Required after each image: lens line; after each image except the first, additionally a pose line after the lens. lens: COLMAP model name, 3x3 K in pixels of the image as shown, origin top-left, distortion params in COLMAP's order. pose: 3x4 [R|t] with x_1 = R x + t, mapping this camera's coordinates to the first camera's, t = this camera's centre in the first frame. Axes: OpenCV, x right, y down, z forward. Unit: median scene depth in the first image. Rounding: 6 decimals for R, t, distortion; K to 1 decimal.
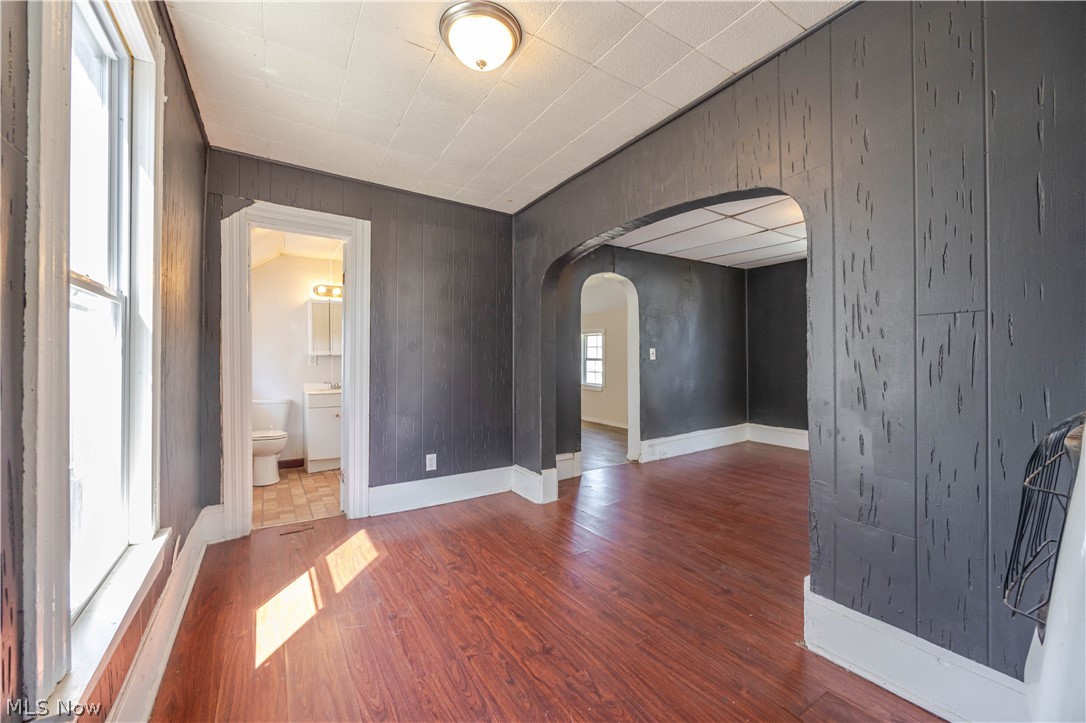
lens RADIAL K [[417.5, 0, 543.0], [0, 417.5, 361.5], [0, 0, 1]] dist [-0.001074, 0.000179]
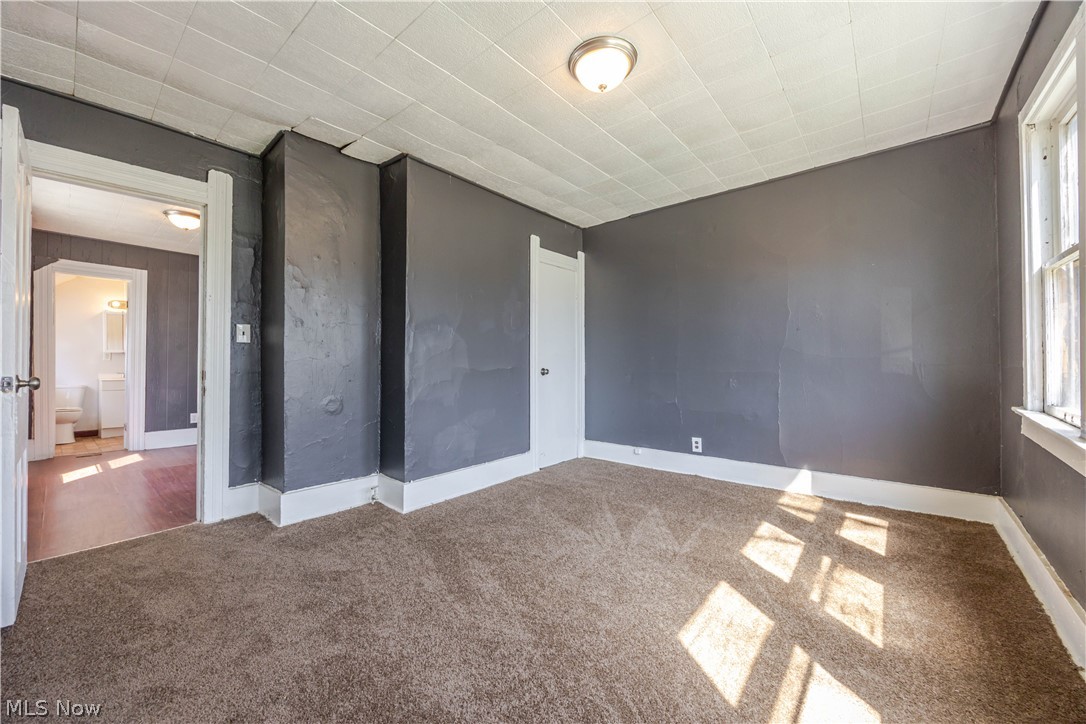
lens RADIAL K [[417.5, 0, 543.0], [0, 417.5, 362.0], [0, 0, 1]] dist [-0.001074, 0.000179]
pose [[0.960031, -0.000600, 0.279893, 0.483803], [0.002533, 0.999975, -0.006546, 0.030645], [-0.279882, 0.006993, 0.960009, -0.784984]]
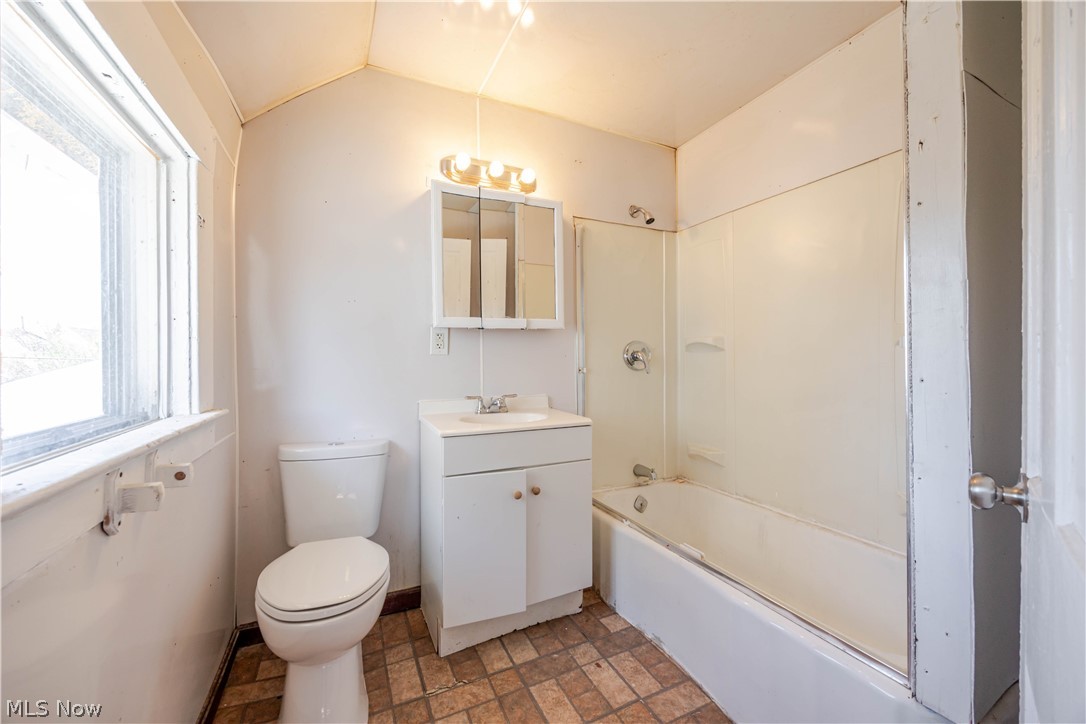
lens RADIAL K [[417.5, 0, 543.0], [0, 417.5, 362.0], [0, 0, 1]] dist [-0.001074, 0.000179]
pose [[0.990986, 0.000726, -0.133965, -0.472934], [-0.000589, 0.999999, 0.001066, 0.019309], [0.133965, -0.000978, 0.990986, 0.730520]]
